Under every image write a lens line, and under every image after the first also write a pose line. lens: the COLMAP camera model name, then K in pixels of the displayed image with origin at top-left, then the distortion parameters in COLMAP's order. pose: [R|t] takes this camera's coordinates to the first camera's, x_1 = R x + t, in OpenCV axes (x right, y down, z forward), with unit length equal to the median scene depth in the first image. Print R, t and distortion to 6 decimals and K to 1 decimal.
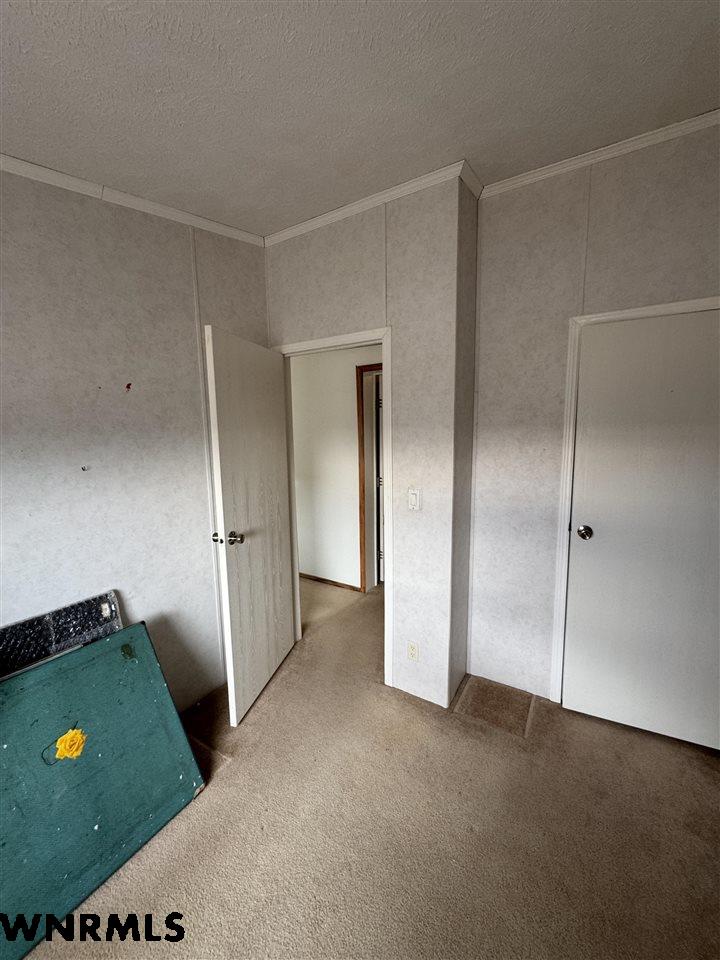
lens RADIAL K [[382.8, 0, 361.2], [0, 382.8, 477.8], [0, 0, 1]] dist [-0.003744, 0.000712]
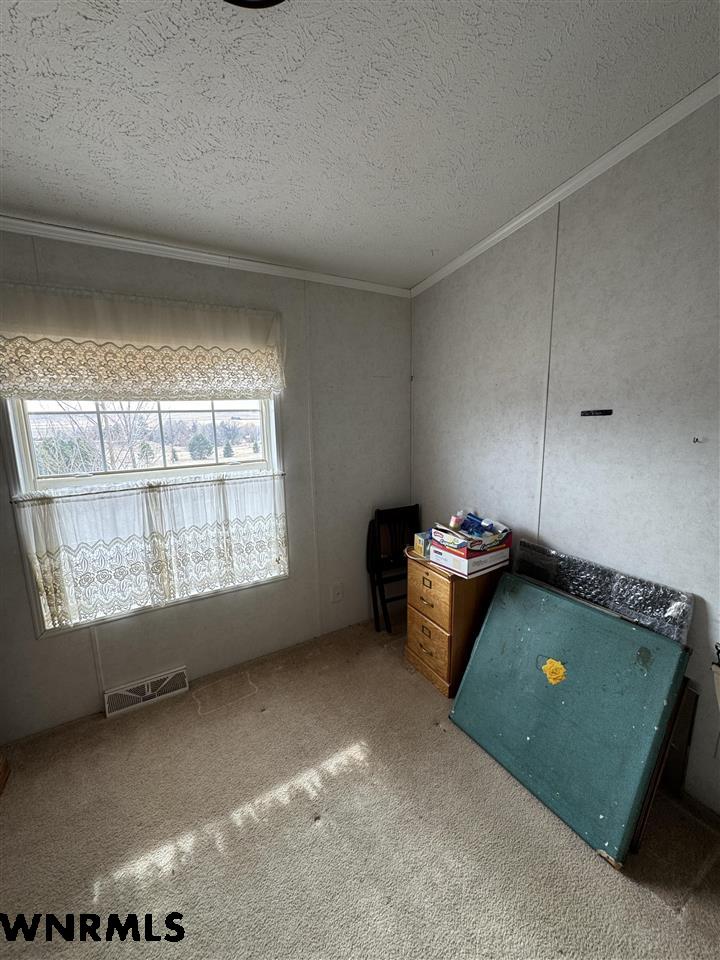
lens RADIAL K [[382.8, 0, 362.5], [0, 382.8, 480.7], [0, 0, 1]] dist [-0.003744, 0.000712]
pose [[-0.455219, 0.172368, -0.873536, 0.359387], [-0.090790, 0.966983, 0.238120, -0.072320], [0.885739, 0.187705, -0.424540, 0.748626]]
